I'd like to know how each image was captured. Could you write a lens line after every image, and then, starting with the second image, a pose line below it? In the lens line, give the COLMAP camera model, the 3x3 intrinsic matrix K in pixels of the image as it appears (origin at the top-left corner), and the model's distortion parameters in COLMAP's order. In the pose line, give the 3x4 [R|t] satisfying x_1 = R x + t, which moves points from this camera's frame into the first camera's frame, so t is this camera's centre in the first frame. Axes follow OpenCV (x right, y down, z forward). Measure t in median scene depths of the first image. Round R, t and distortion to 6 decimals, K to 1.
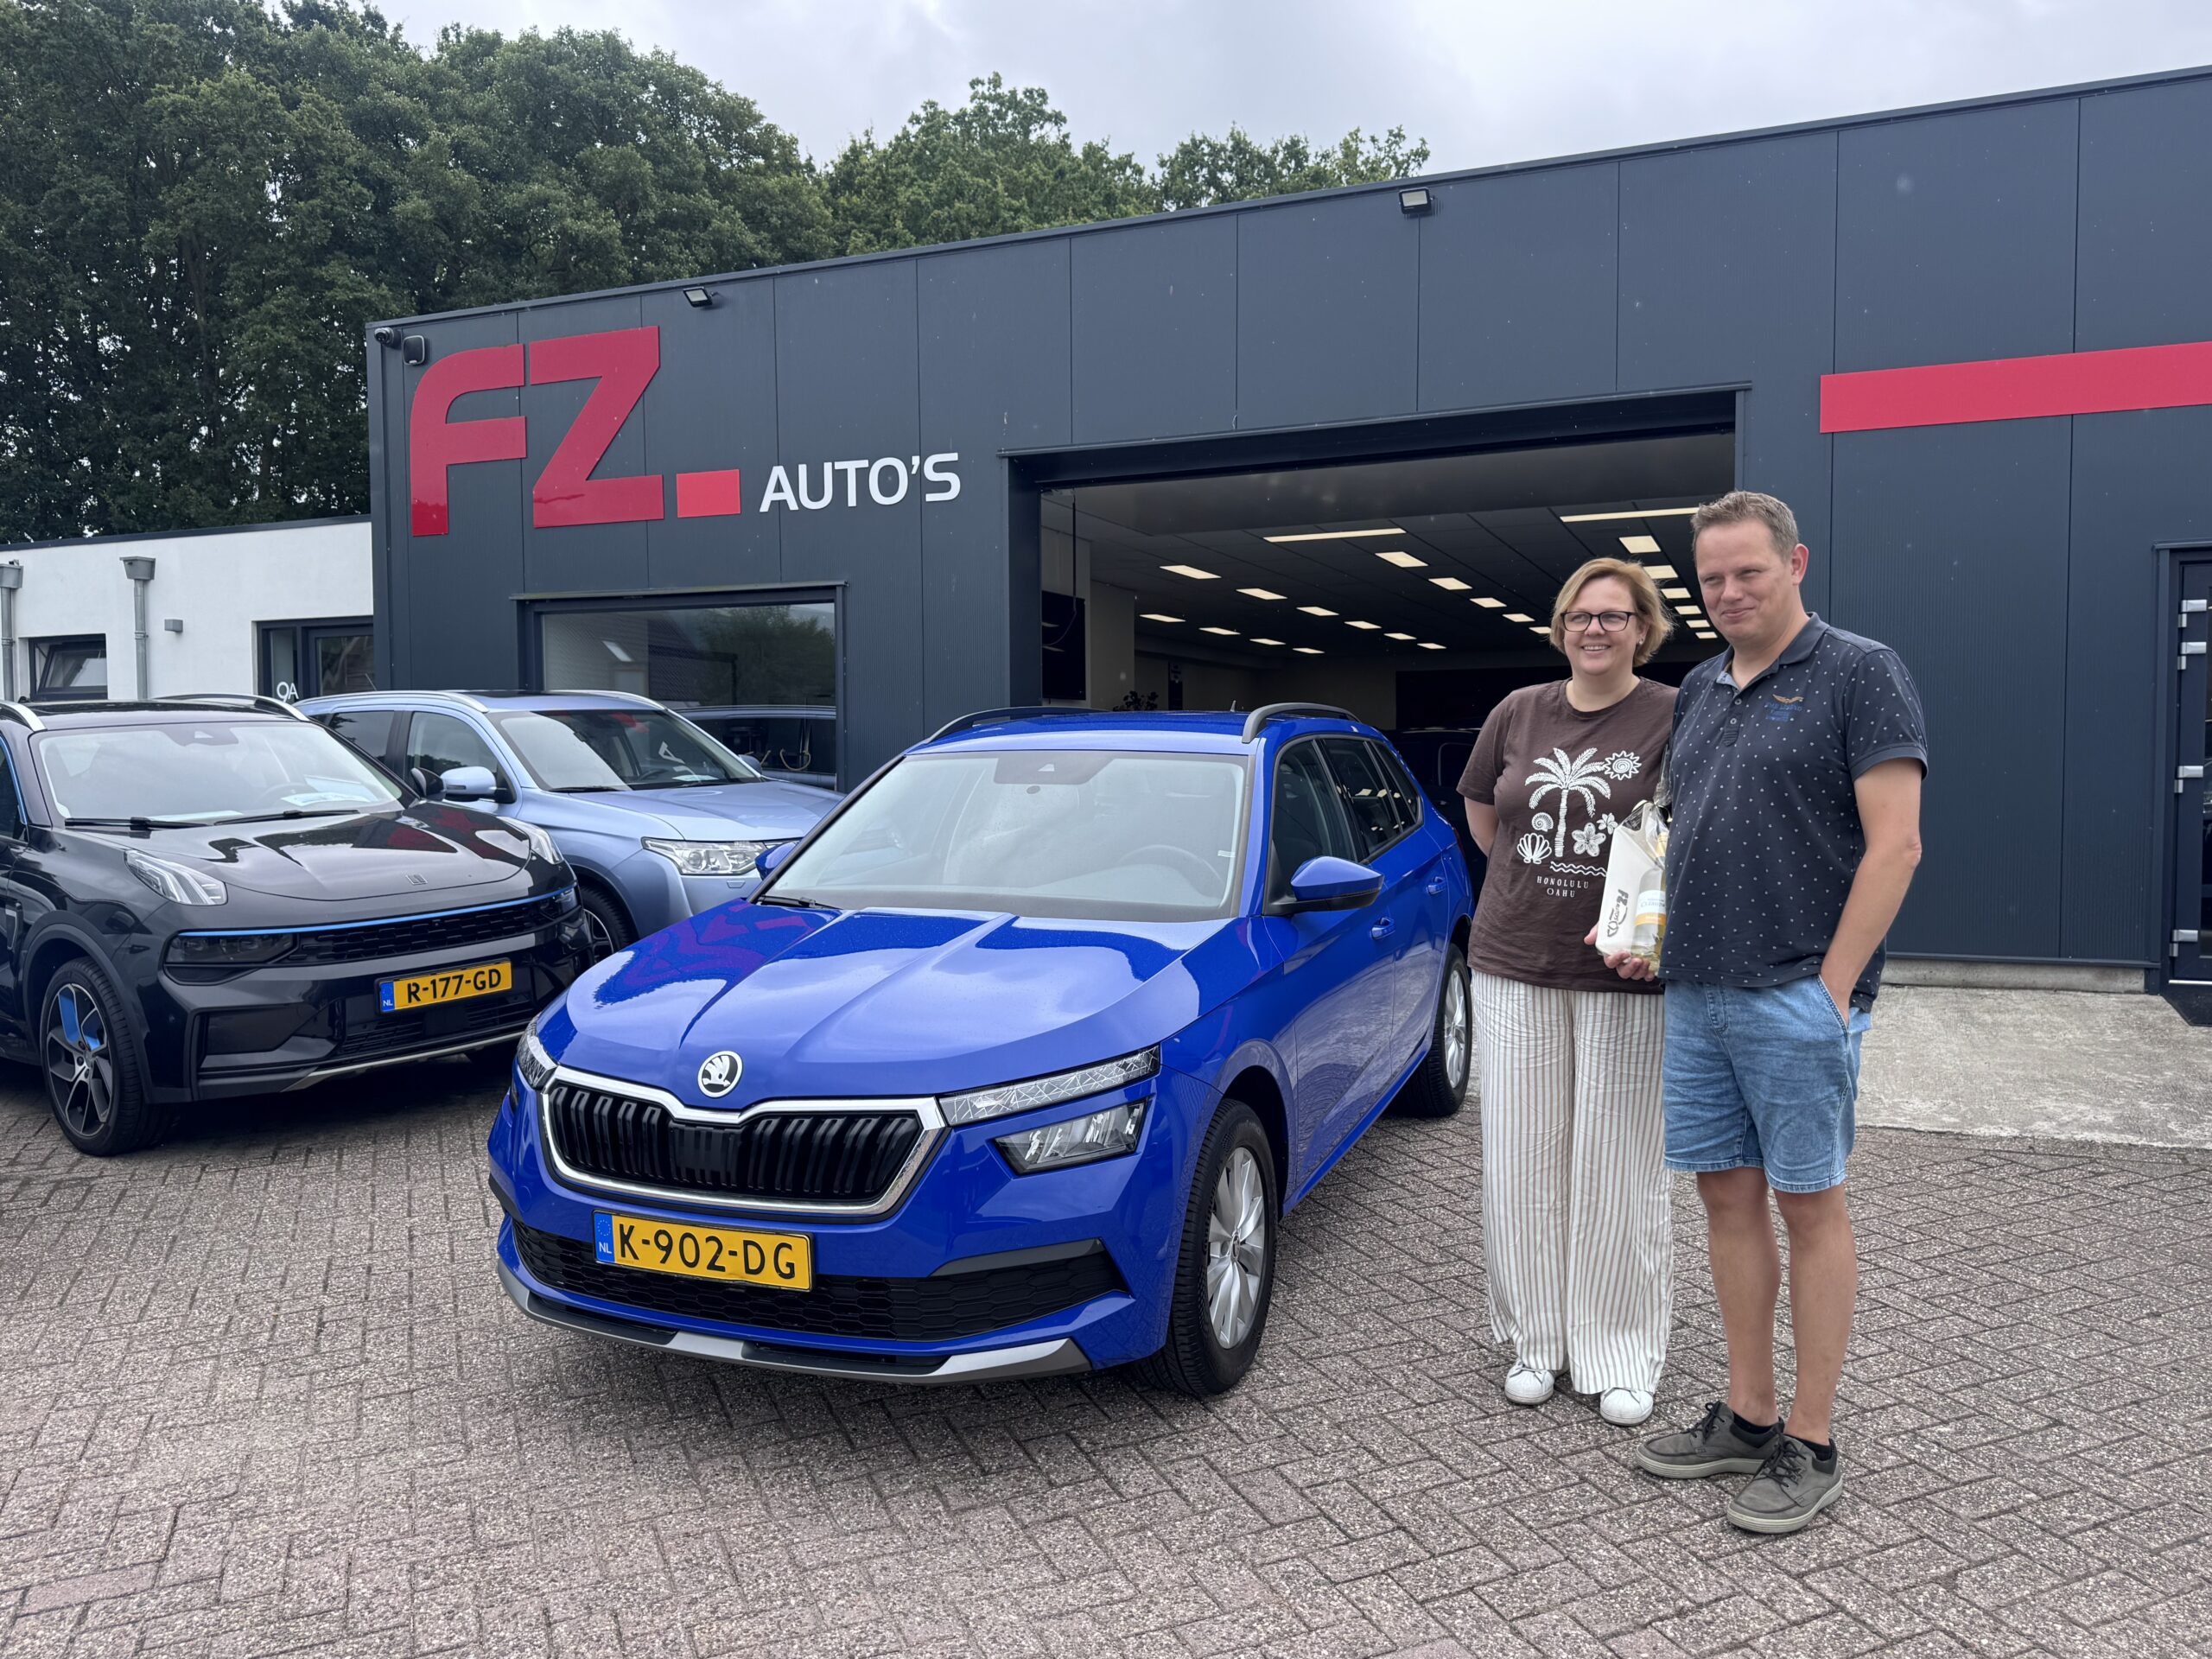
lens RADIAL K [[1662.8, 0, 1104.4], [0, 1662.8, 832.2], [0, 0, 1]] dist [0.048773, -0.059916]
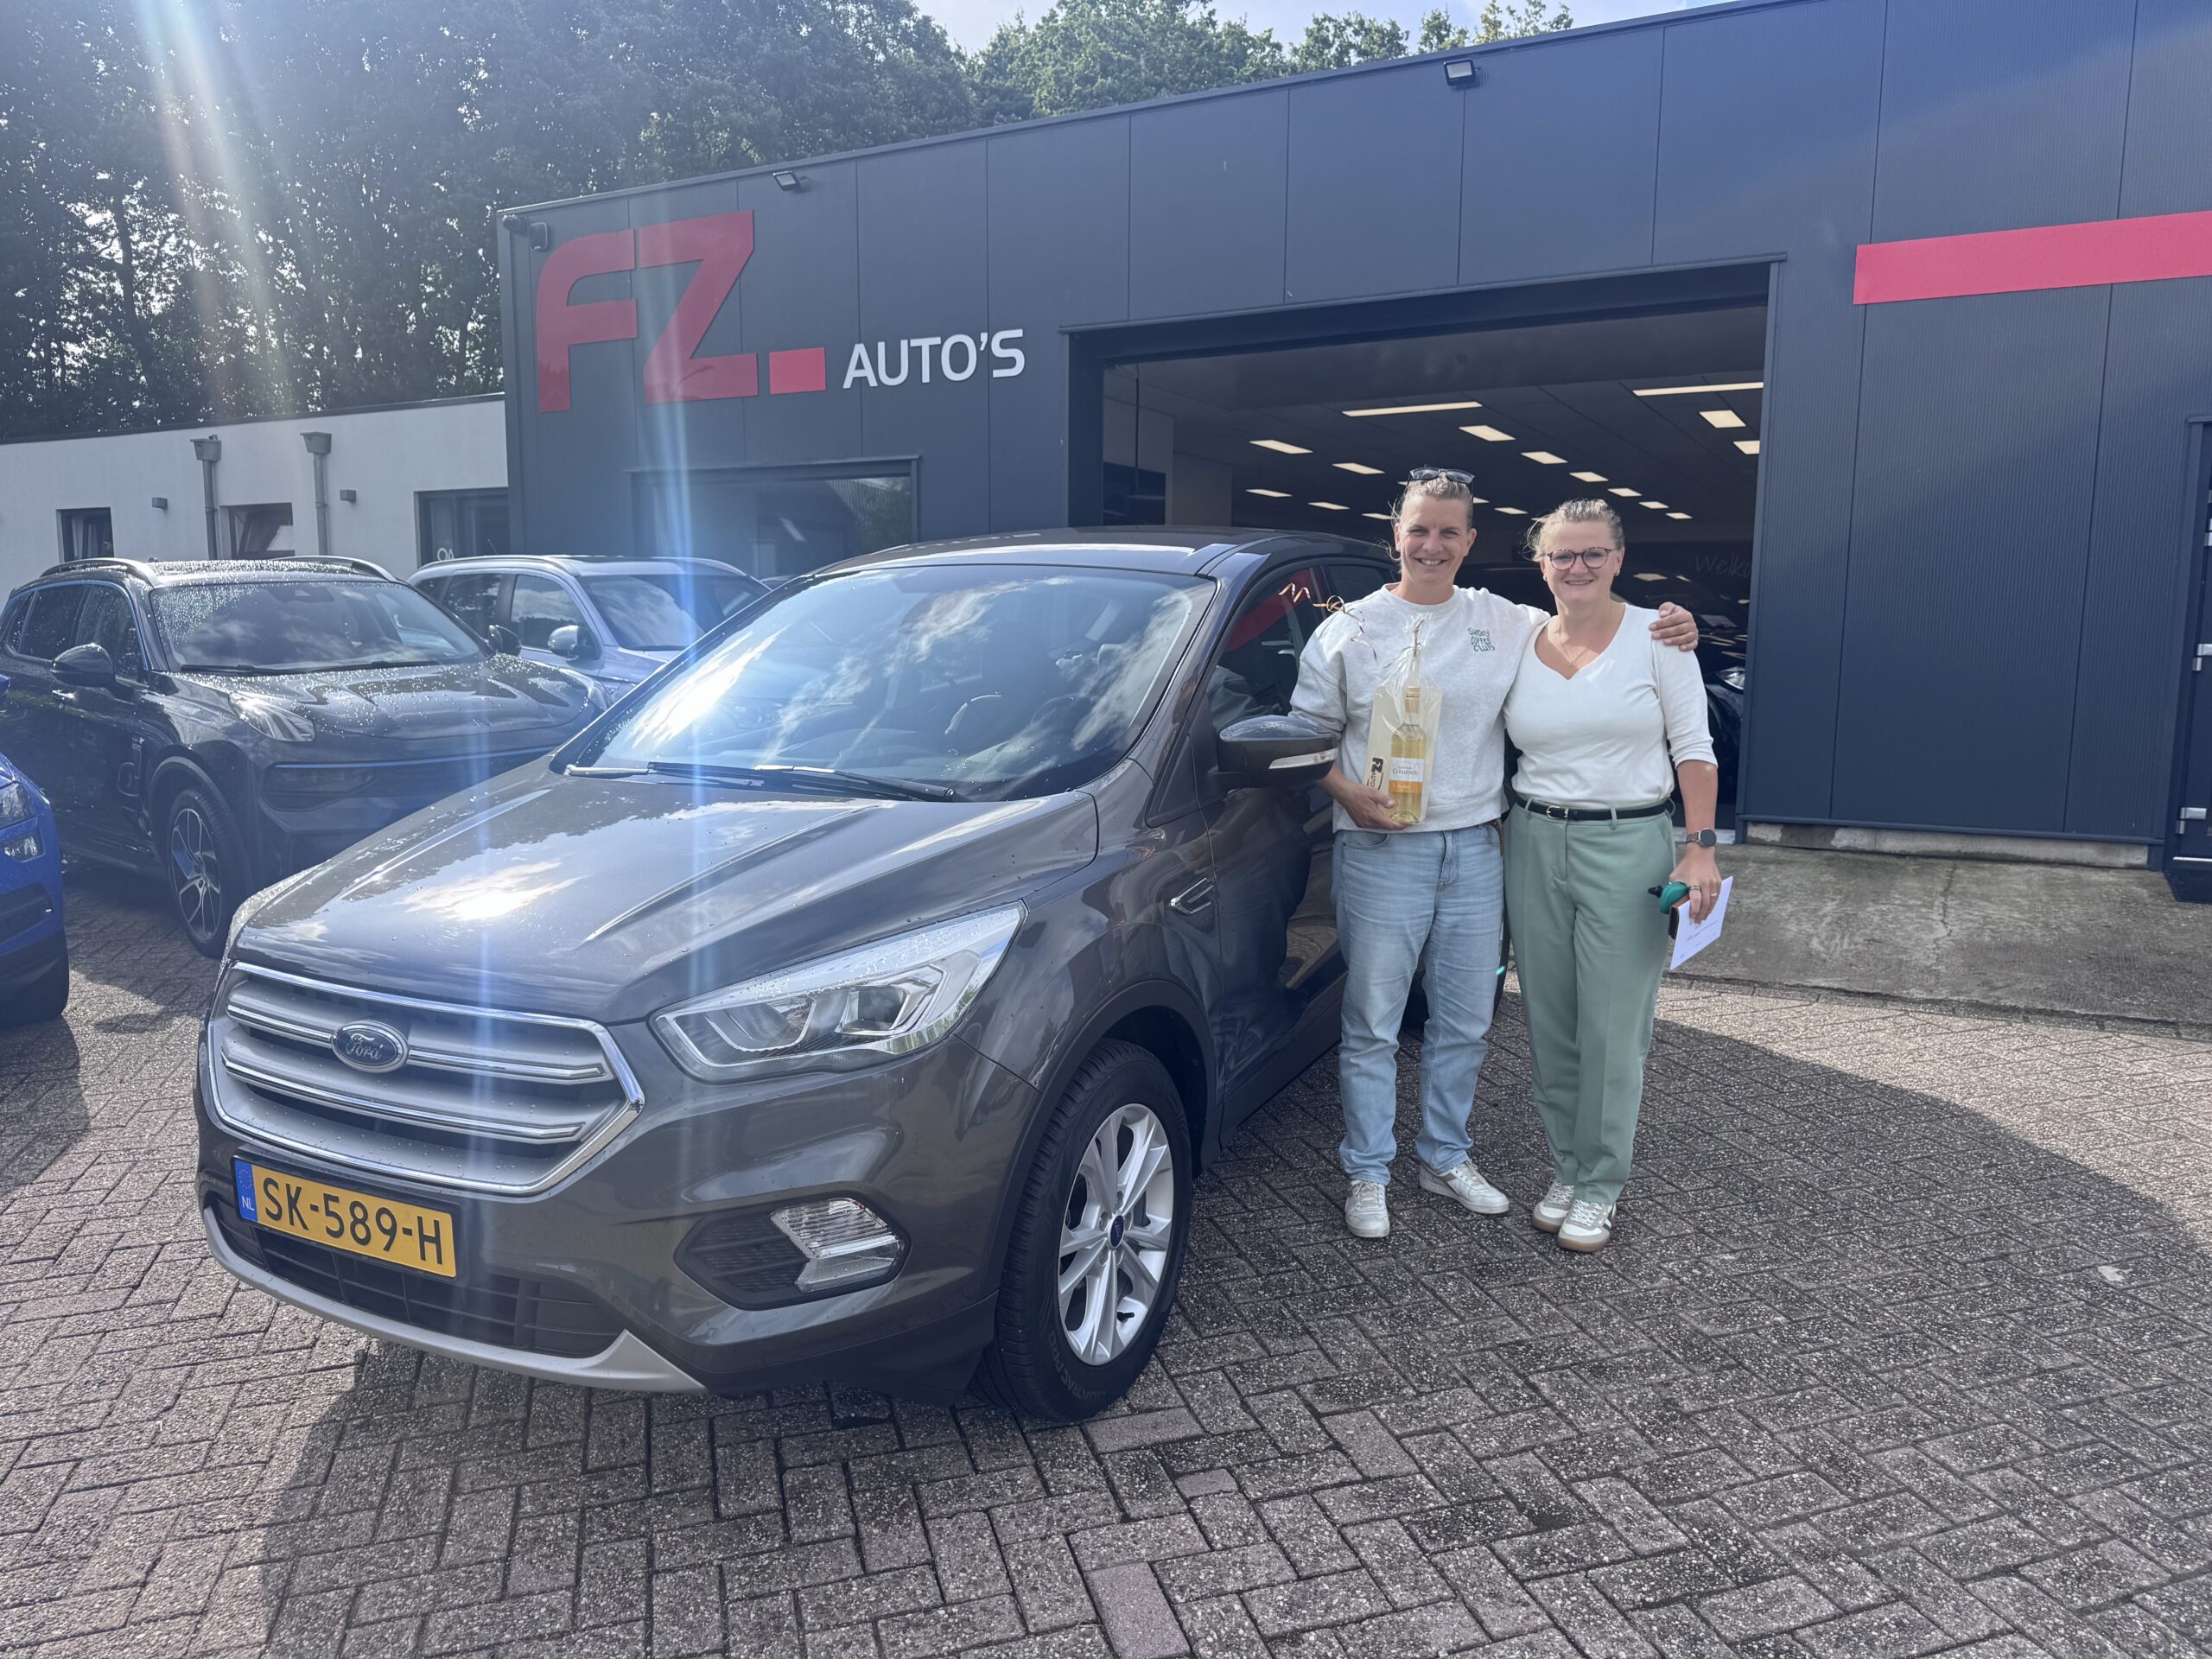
lens RADIAL K [[1572.9, 0, 1104.4], [0, 1572.9, 832.1], [0, 0, 1]] dist [0.036975, -0.045658]
pose [[0.995085, 0.024336, -0.095983, 0.056070], [-0.016238, 0.996310, 0.084275, 0.002263], [0.097679, -0.082303, 0.991809, -0.004329]]
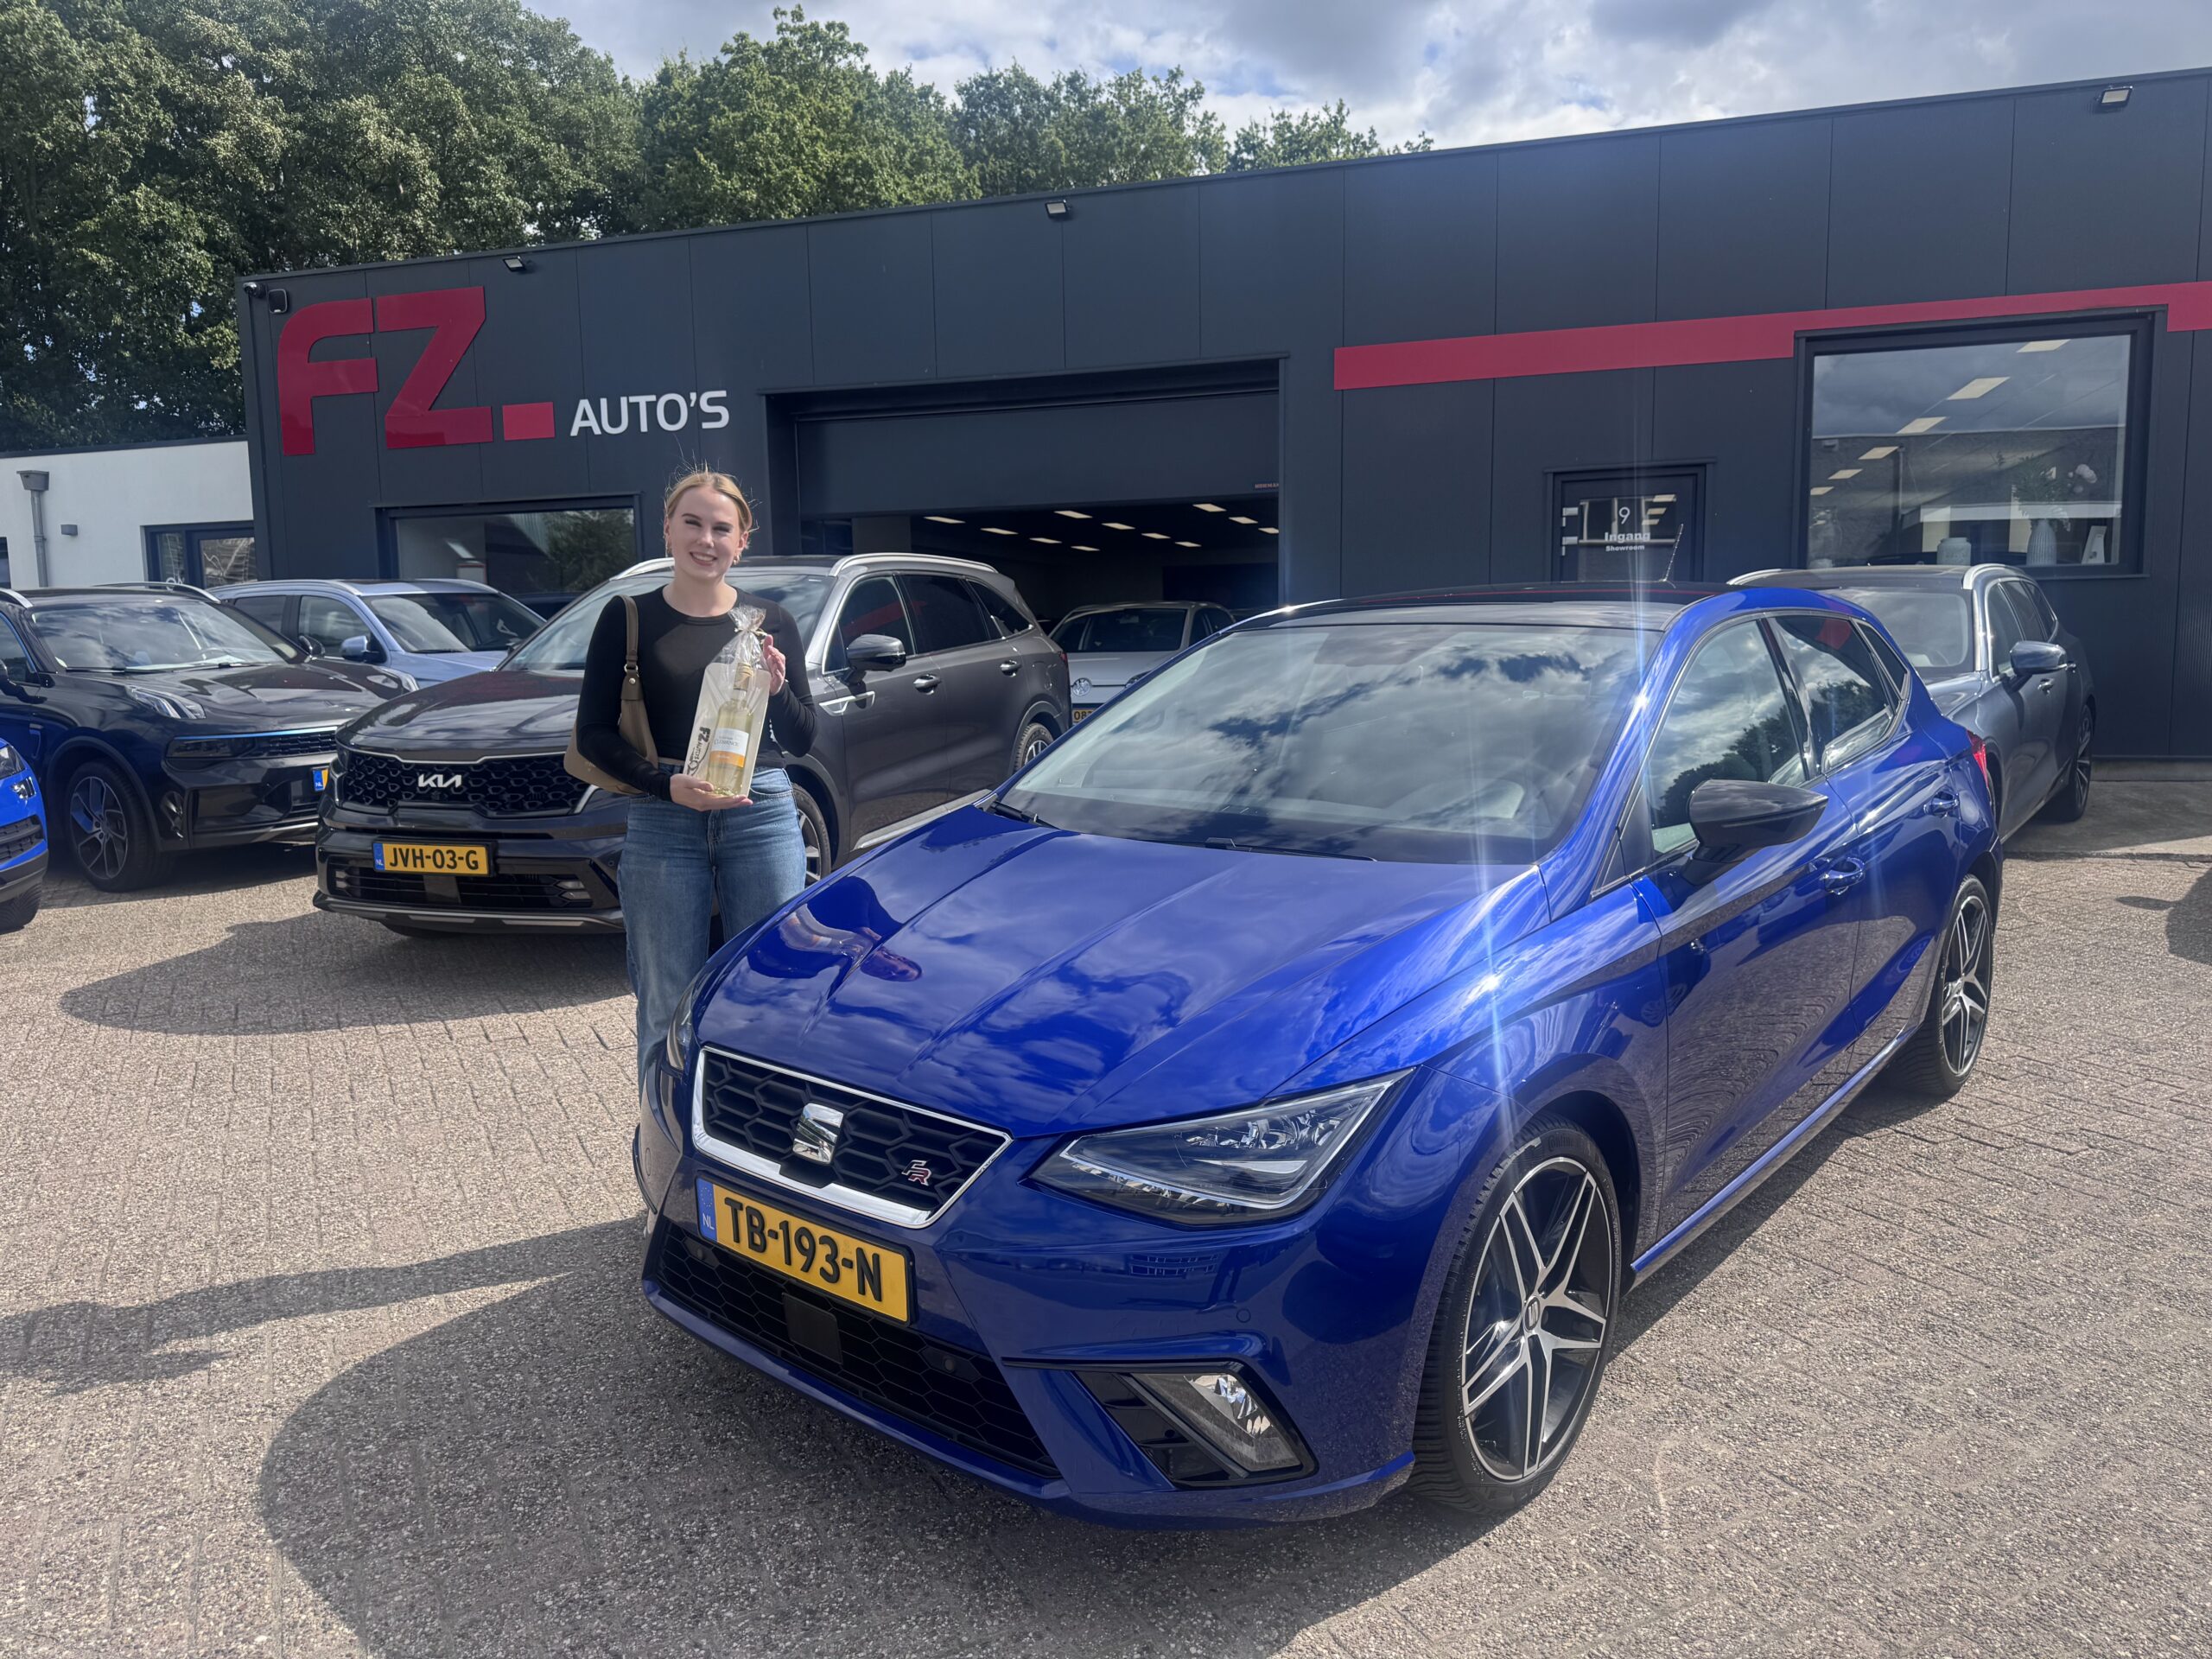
lens RADIAL K [[1572.9, 0, 1115.3], [0, 1572.9, 835.7], [0, 0, 1]] dist [0.036975, -0.045658]
pose [[0.994492, -0.023622, 0.102117, 0.067104], [0.016316, 0.997286, 0.071792, 0.028157], [-0.103535, -0.069731, 0.992178, -0.229177]]
